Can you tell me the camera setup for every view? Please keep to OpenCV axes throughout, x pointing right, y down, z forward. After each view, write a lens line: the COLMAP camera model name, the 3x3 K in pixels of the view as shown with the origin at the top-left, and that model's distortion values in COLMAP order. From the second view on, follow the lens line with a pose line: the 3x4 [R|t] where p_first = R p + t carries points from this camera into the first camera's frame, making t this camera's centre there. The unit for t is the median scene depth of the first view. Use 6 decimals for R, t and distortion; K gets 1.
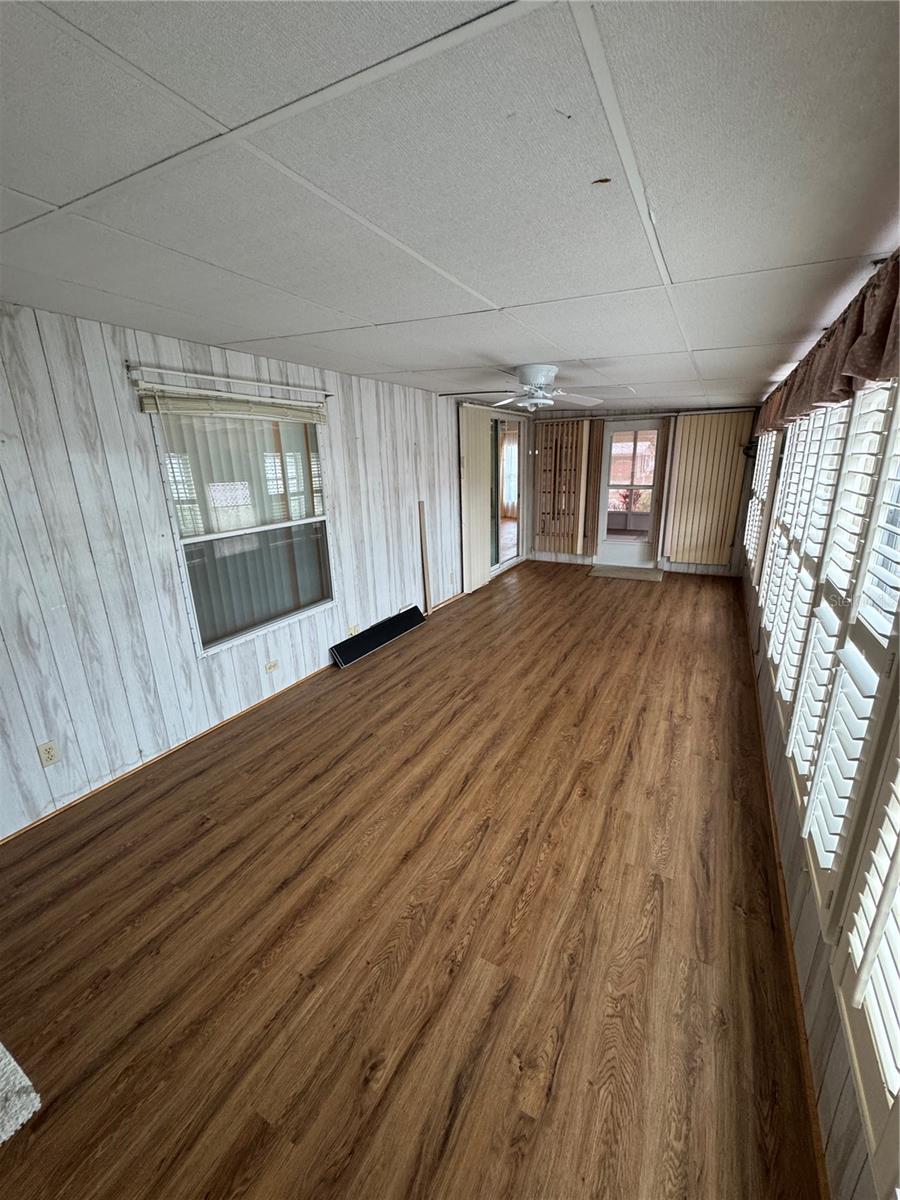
lens RADIAL K [[476.2, 0, 453.7], [0, 476.2, 601.6], [0, 0, 1]] dist [-0.003724, 0.000318]
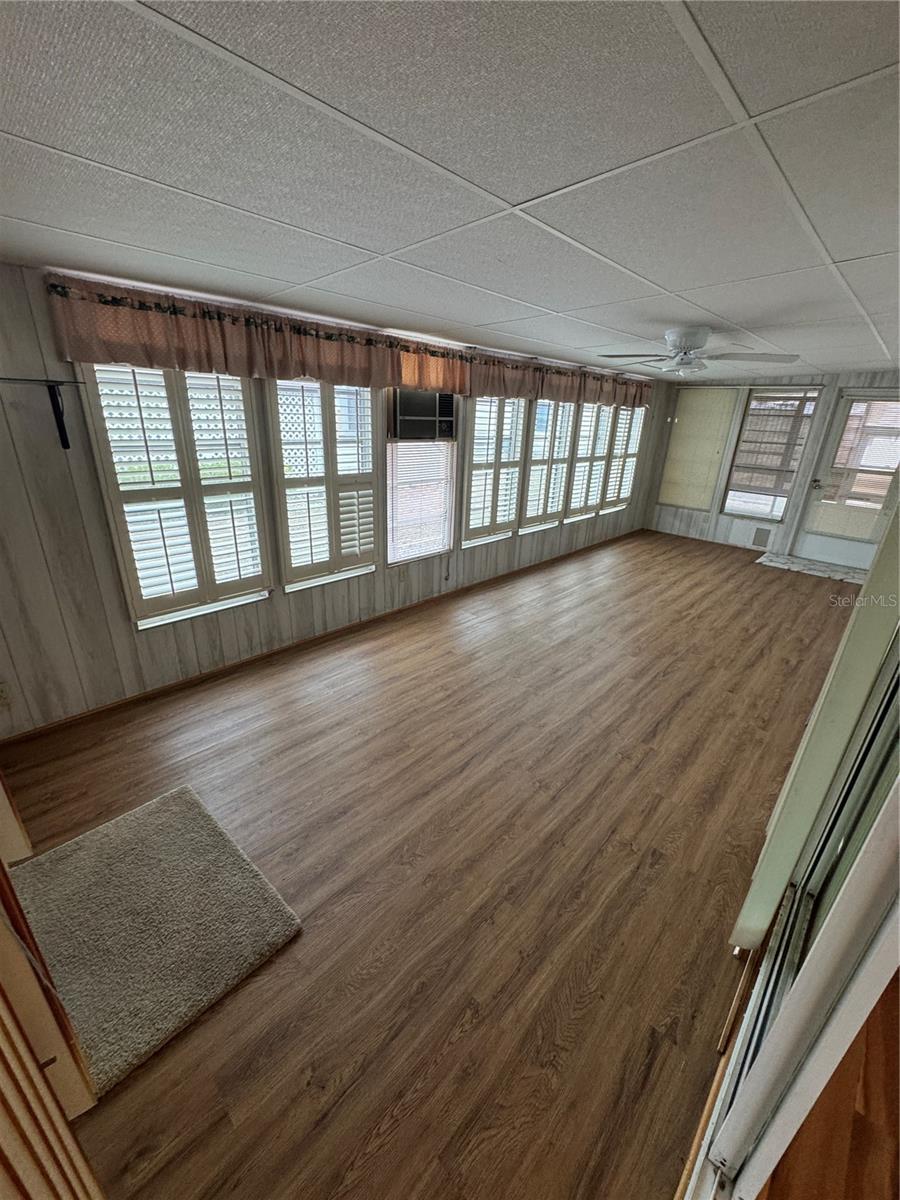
lens RADIAL K [[476.2, 0, 448.7], [0, 476.2, 598.9], [0, 0, 1]] dist [-0.003724, 0.000318]
pose [[-0.962307, -0.115004, 0.246453, 0.365124], [0.059787, 0.794570, 0.604221, -0.709715], [-0.265312, 0.596181, -0.757745, 2.305998]]
